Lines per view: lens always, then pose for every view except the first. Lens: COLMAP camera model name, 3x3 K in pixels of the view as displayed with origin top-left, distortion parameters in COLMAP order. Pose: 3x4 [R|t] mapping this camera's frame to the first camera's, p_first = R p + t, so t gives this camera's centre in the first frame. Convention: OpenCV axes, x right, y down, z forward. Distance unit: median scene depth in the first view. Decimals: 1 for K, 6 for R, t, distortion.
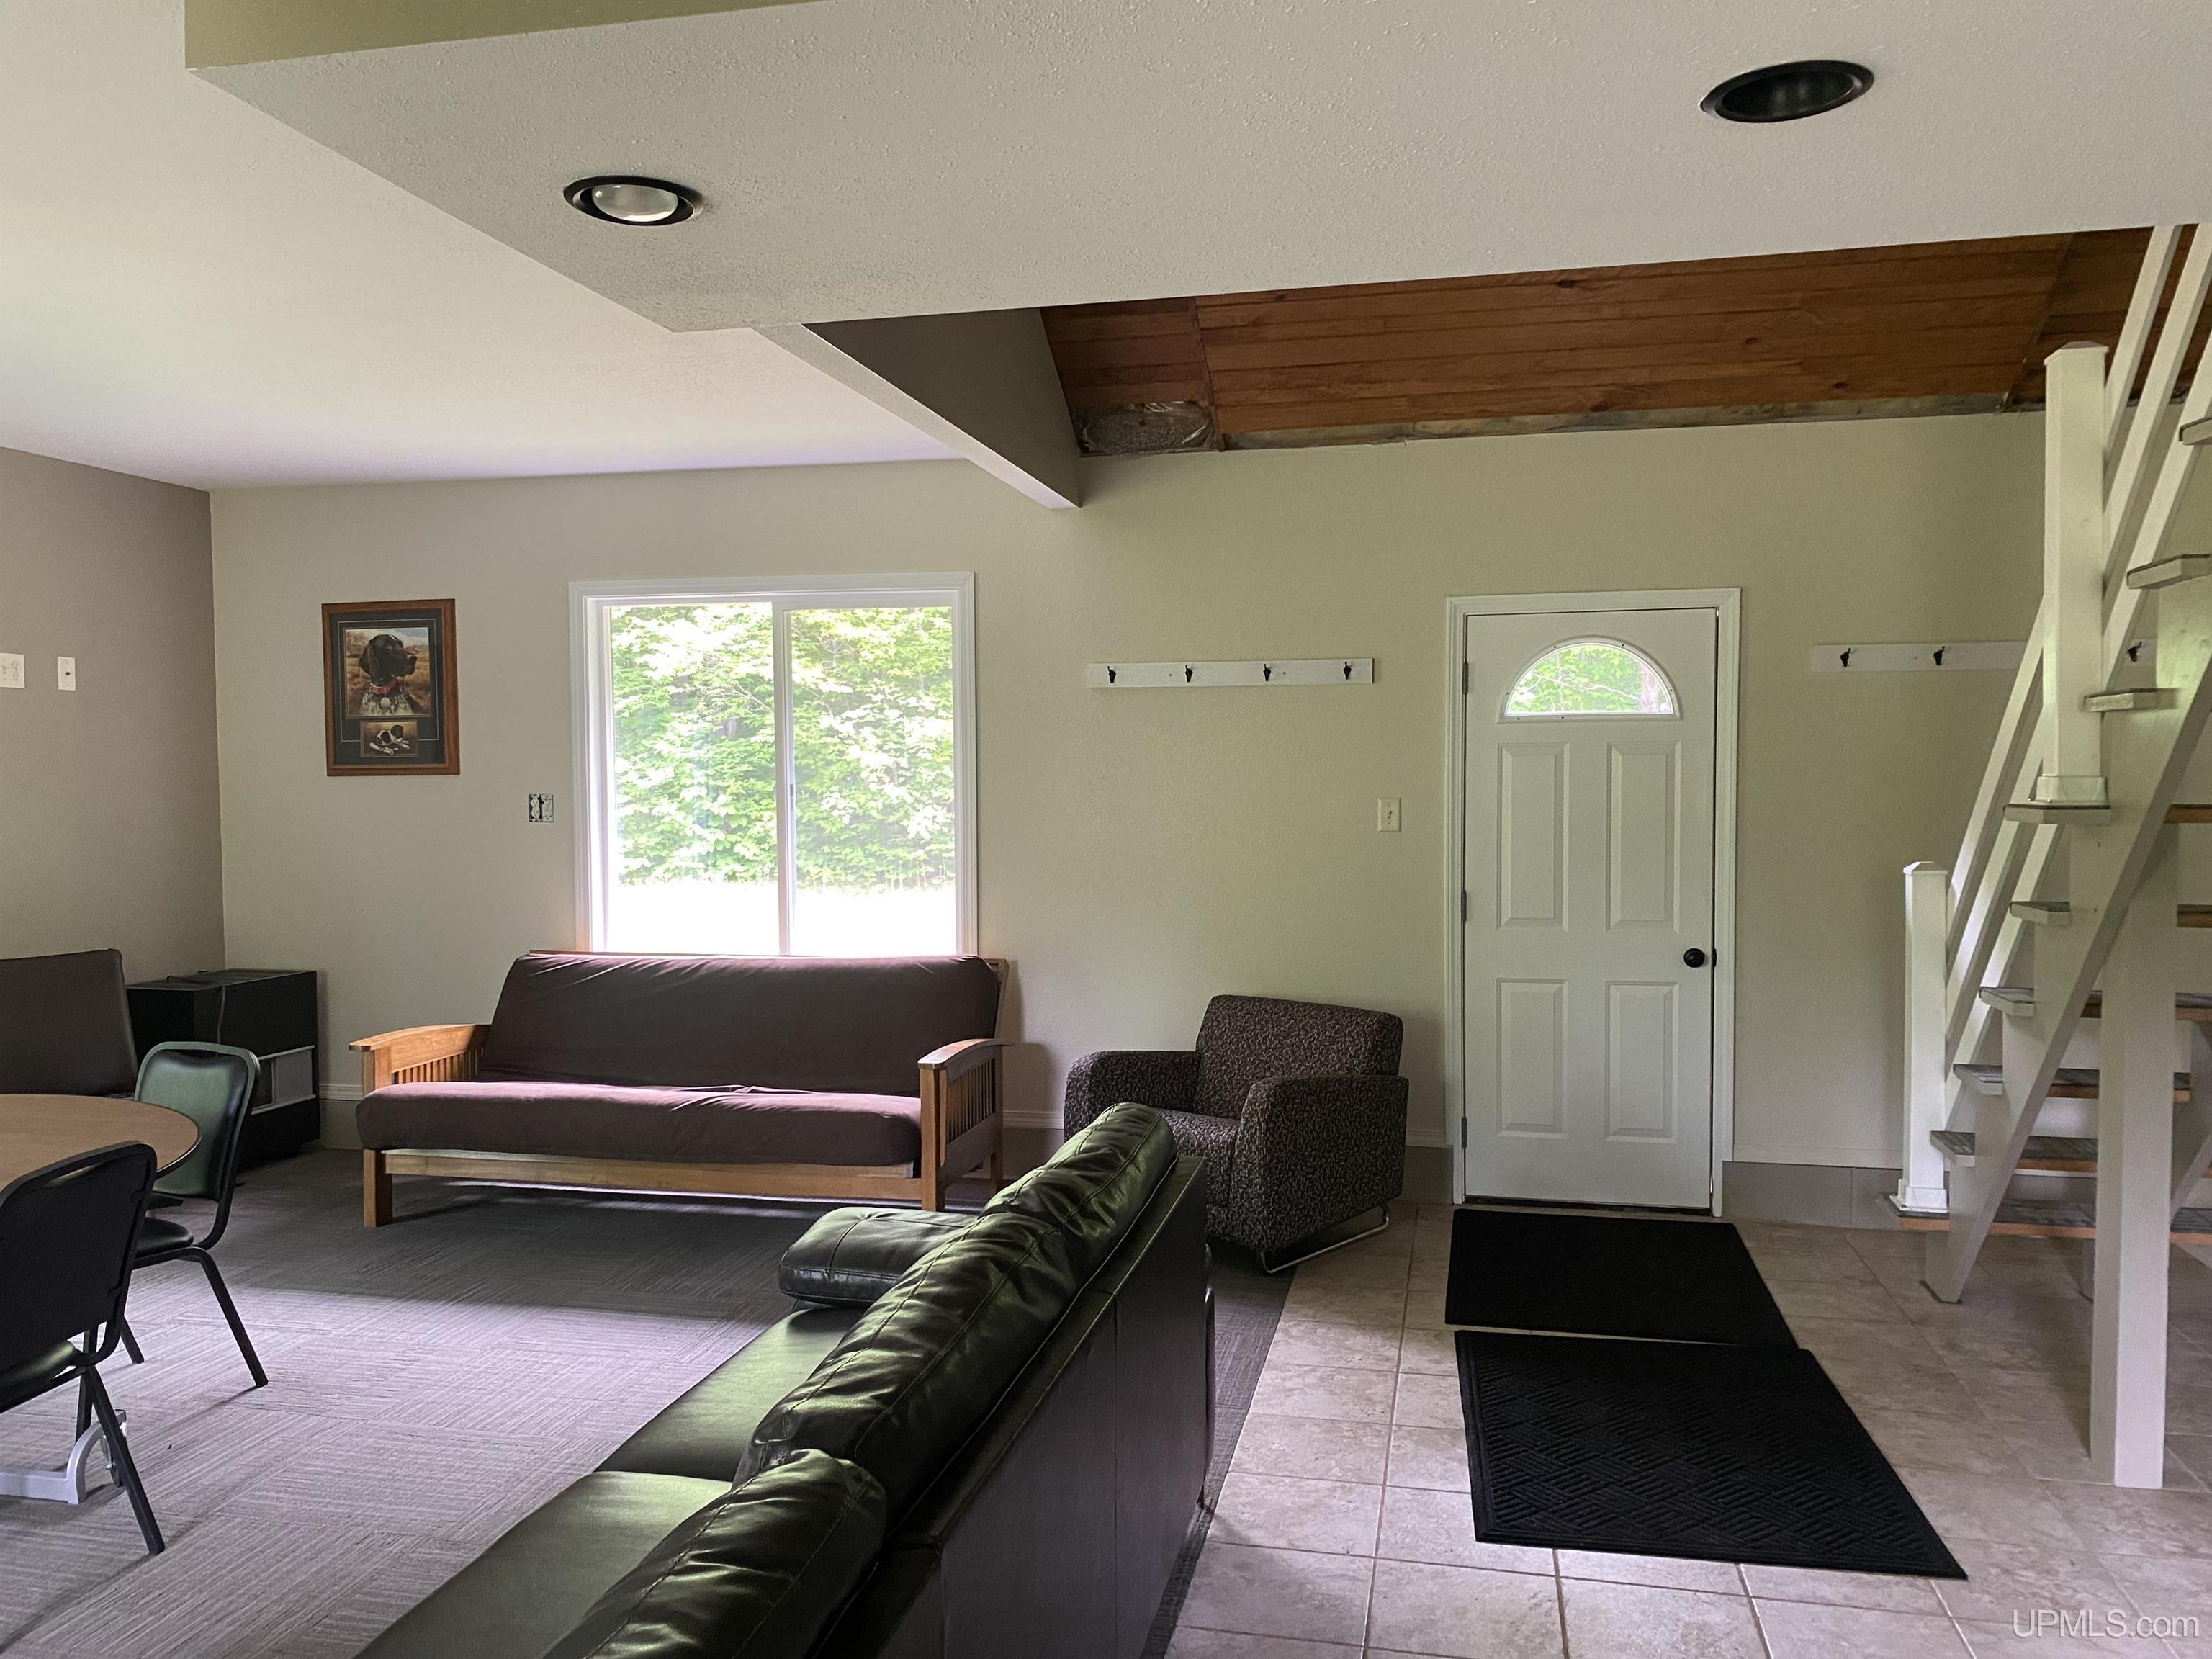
lens RADIAL K [[1696.1, 0, 1099.2], [0, 1696.1, 841.2], [0, 0, 1]] dist [0.026466, -0.002213]
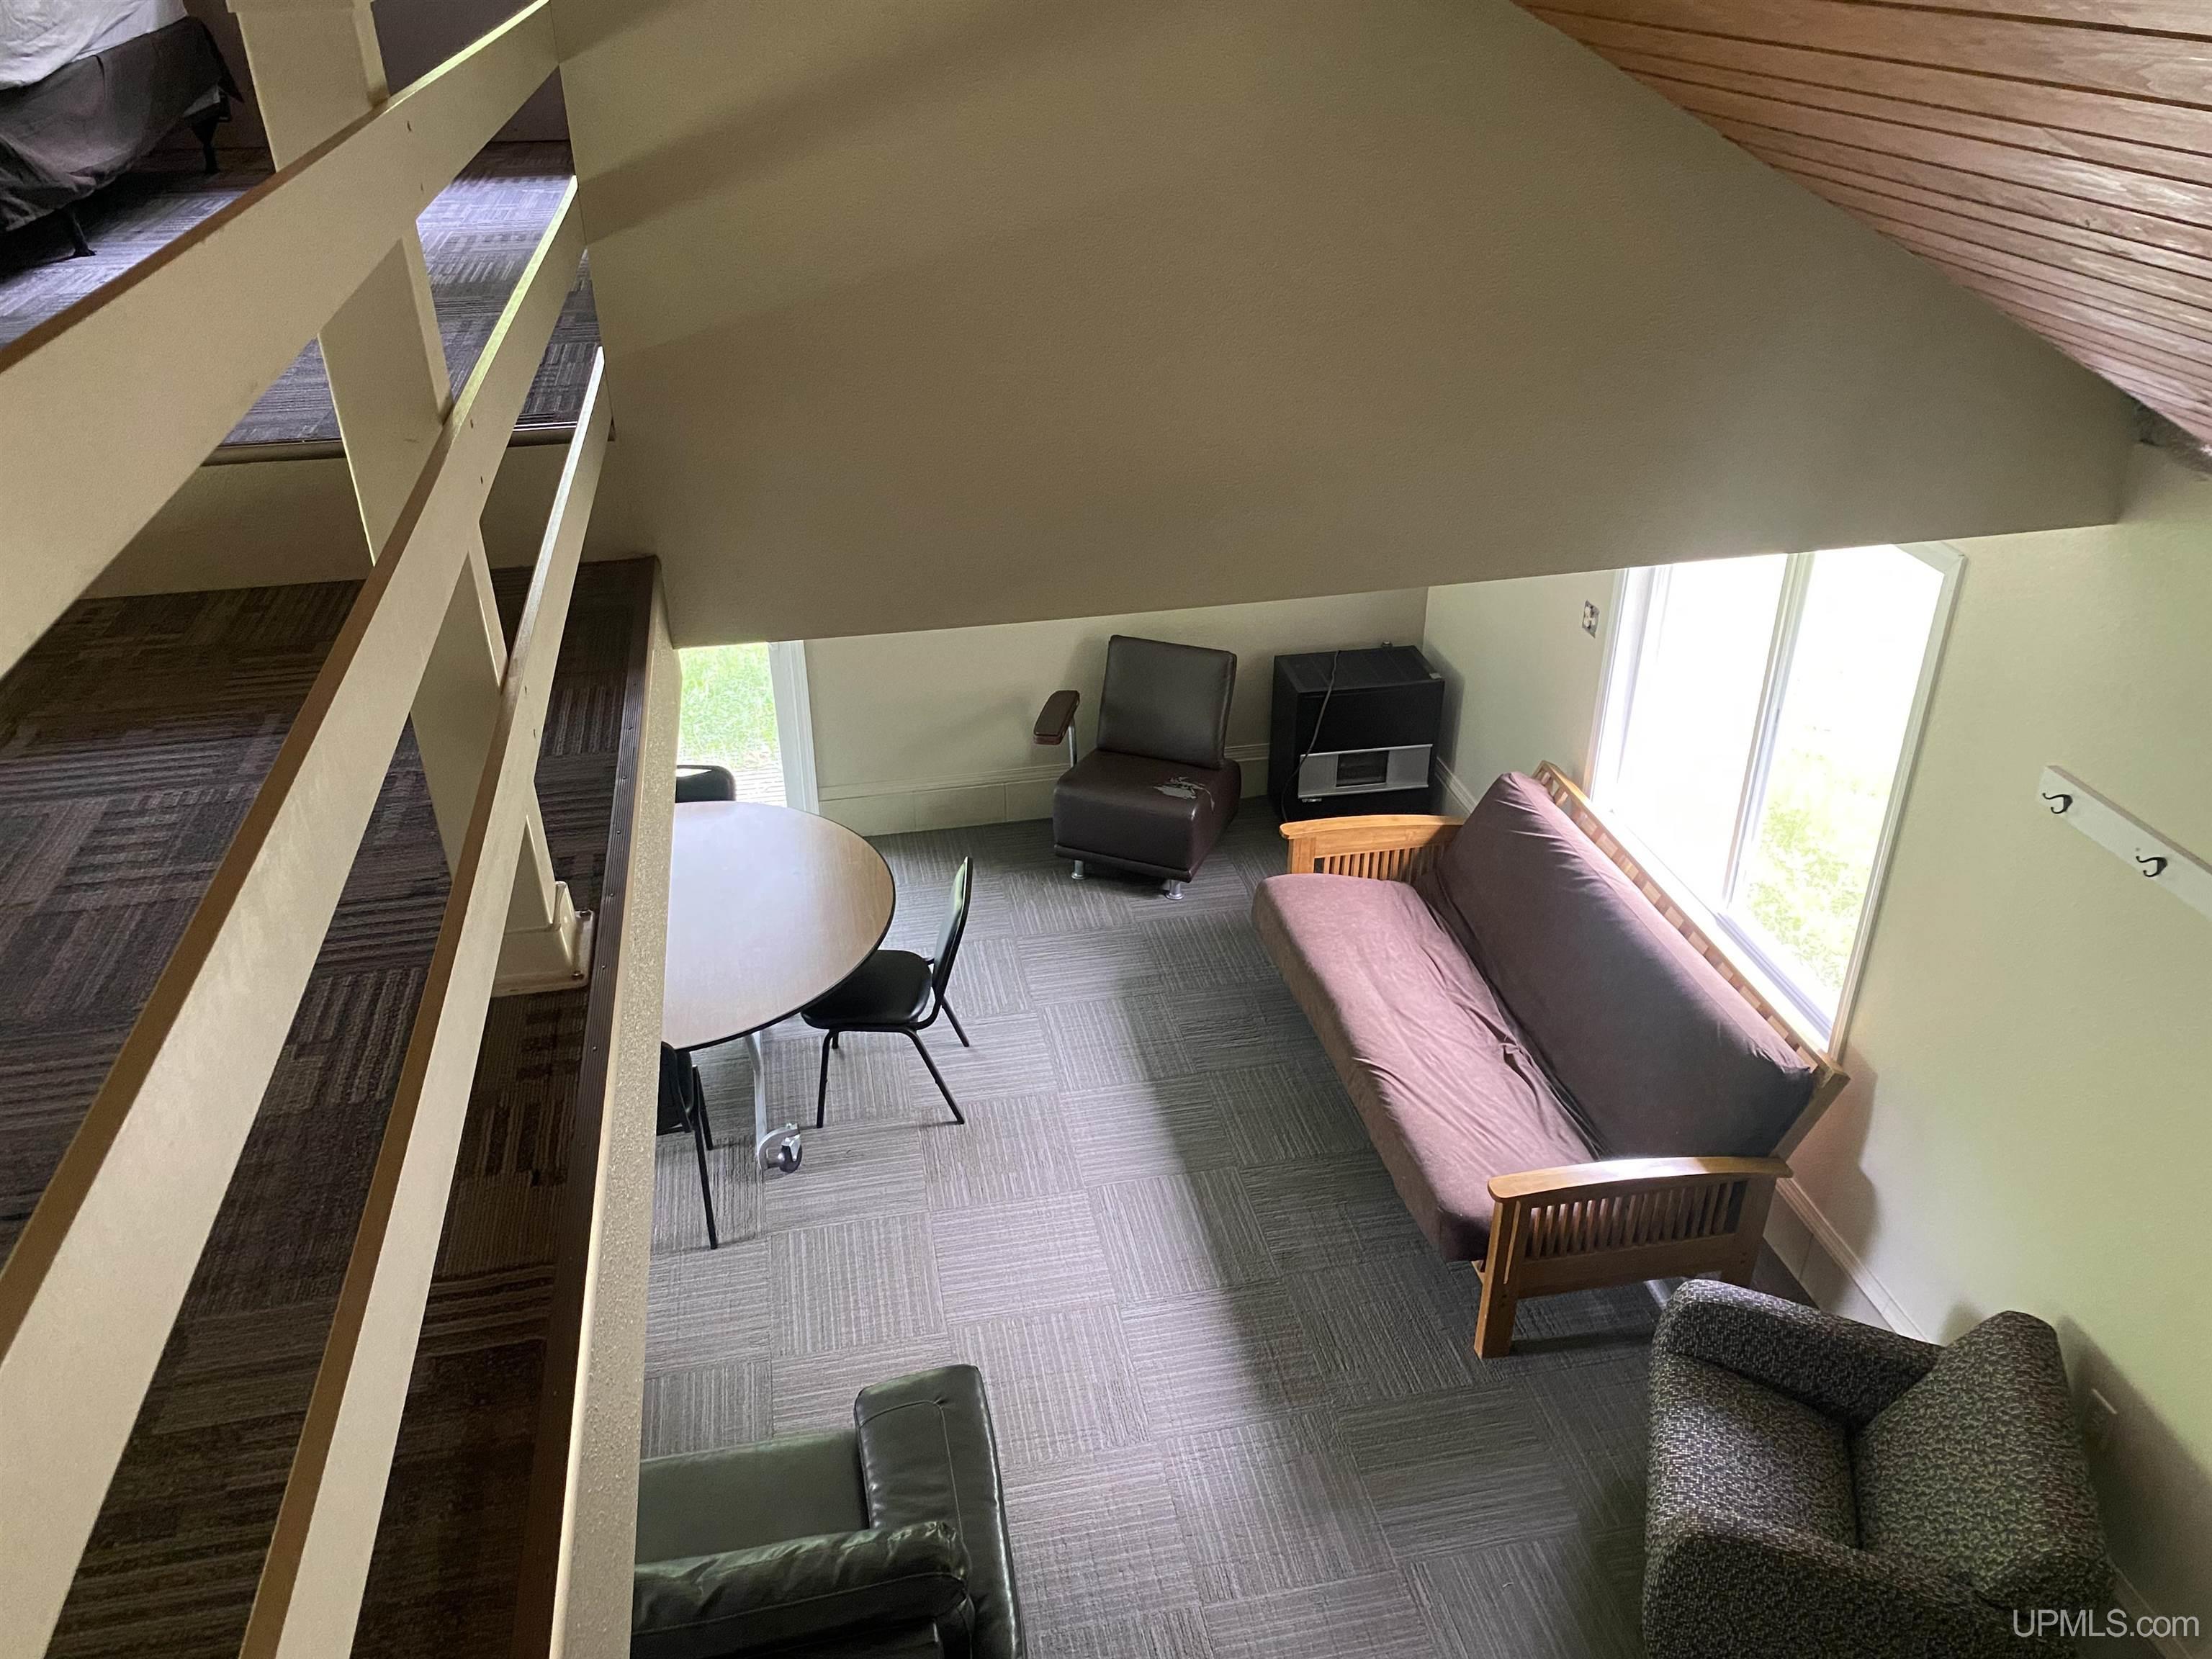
lens RADIAL K [[1696.1, 0, 1099.2], [0, 1696.1, 841.2], [0, 0, 1]] dist [0.026466, -0.002213]
pose [[0.401743, 0.450868, -0.797070, 0.442331], [-0.031382, 0.876666, 0.480075, -0.445146], [0.915214, -0.167853, 0.366344, 0.548062]]
